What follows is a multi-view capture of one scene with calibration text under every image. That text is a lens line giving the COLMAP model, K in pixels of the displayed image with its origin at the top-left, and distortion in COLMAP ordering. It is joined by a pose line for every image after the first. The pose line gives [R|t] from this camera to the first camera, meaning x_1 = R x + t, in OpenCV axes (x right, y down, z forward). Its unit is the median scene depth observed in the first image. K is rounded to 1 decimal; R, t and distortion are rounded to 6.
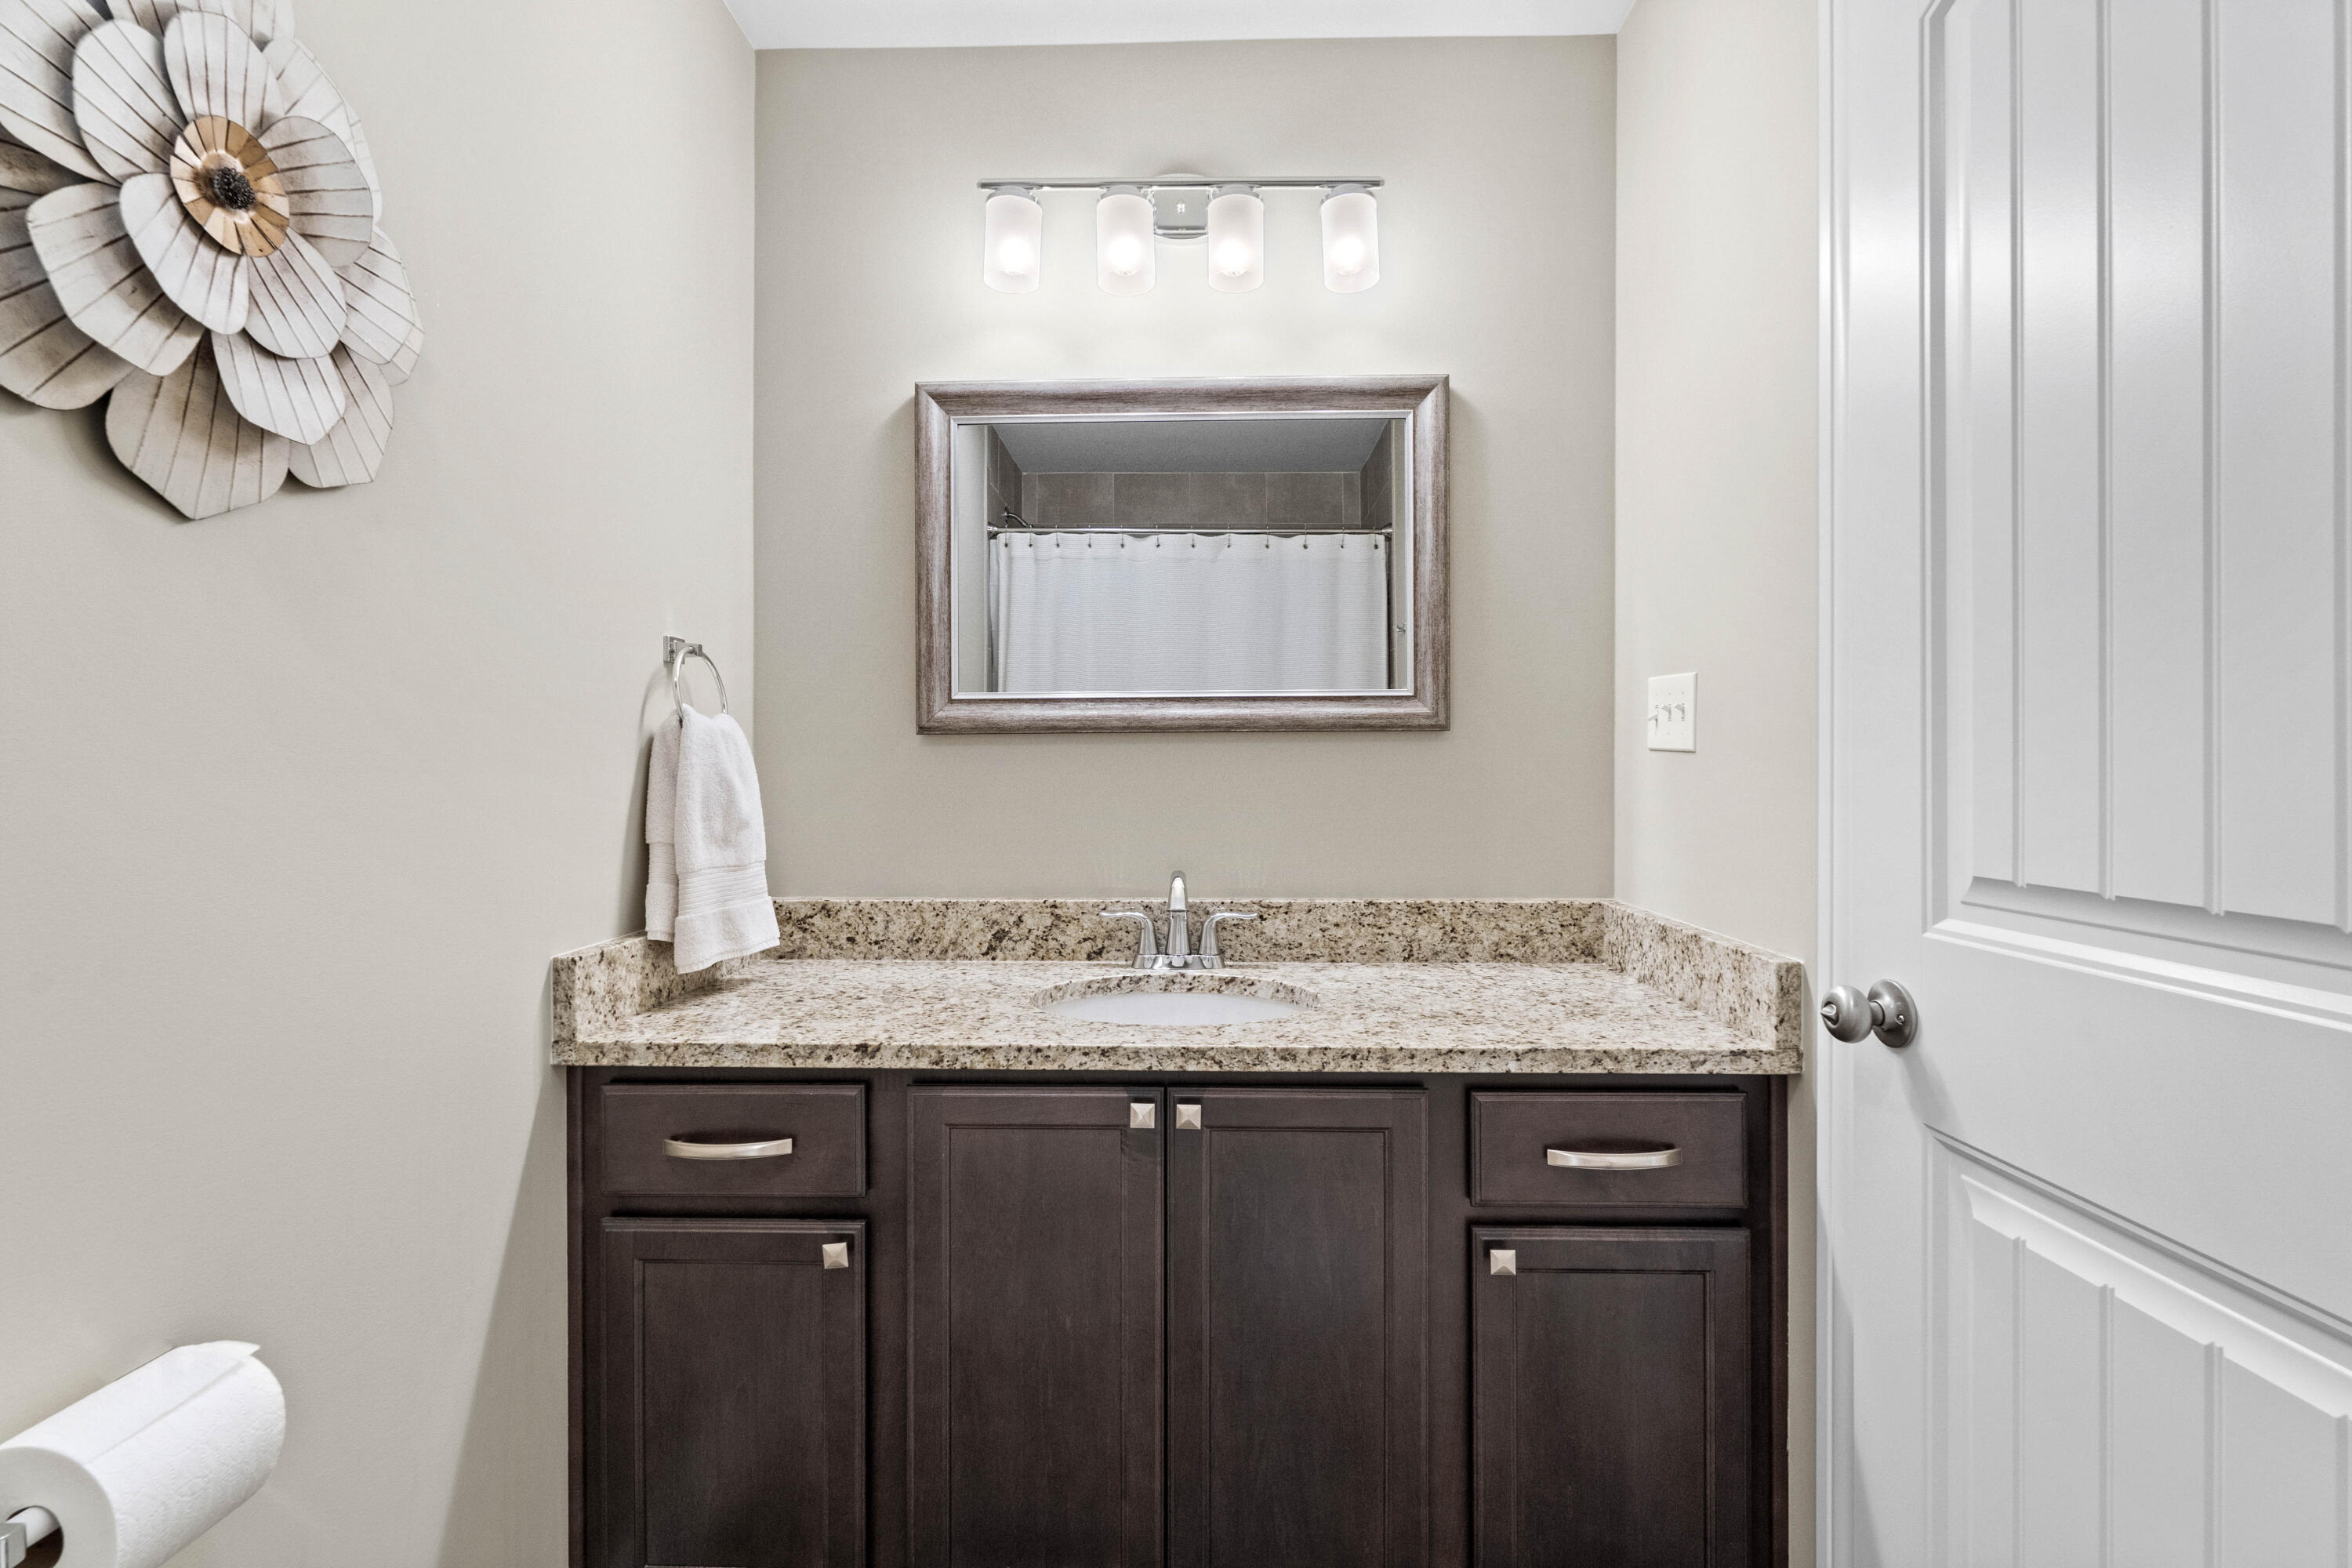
lens RADIAL K [[1067.6, 0, 1168.5], [0, 1067.6, 771.2], [0, 0, 1]] dist [-0.000461, 0.000469]
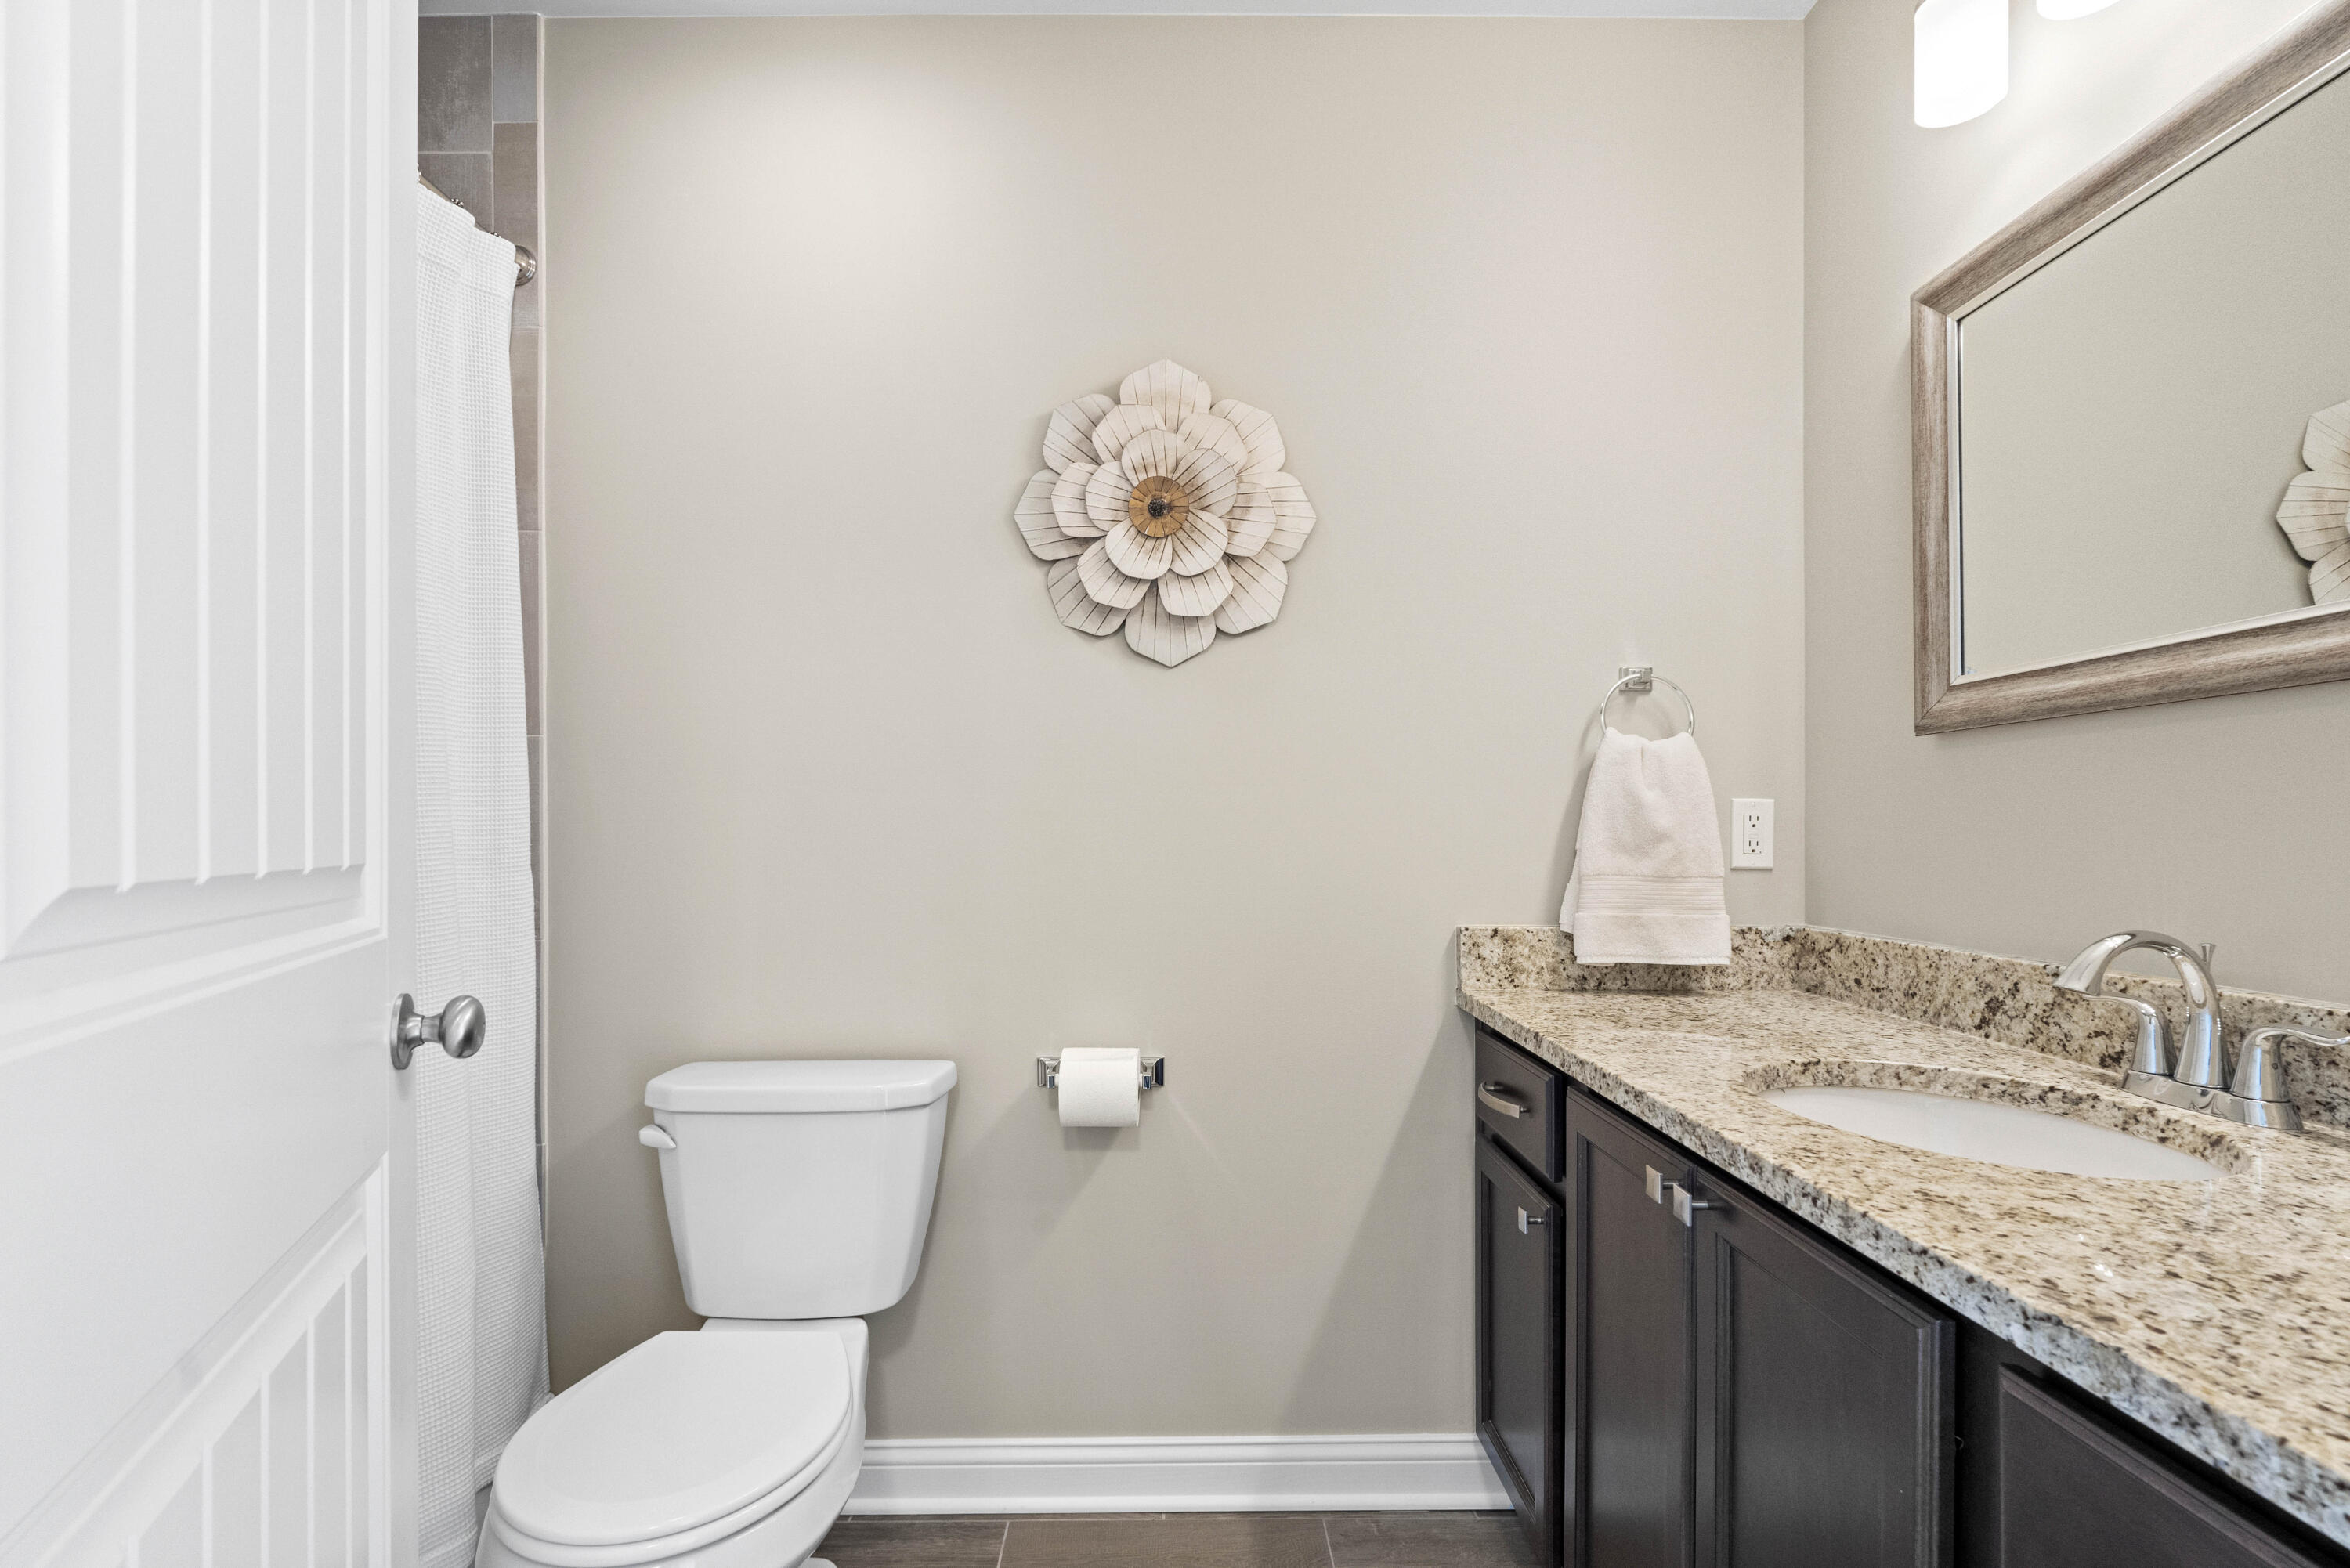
lens RADIAL K [[1066.6, 0, 1170.5], [0, 1066.6, 831.7], [0, 0, 1]] dist [-0.000461, 0.000469]
pose [[0.039031, 0.004678, -0.999227, 0.540158], [-0.005282, 0.999976, 0.004475, 0.036530], [0.999224, 0.005103, 0.039055, 0.417869]]
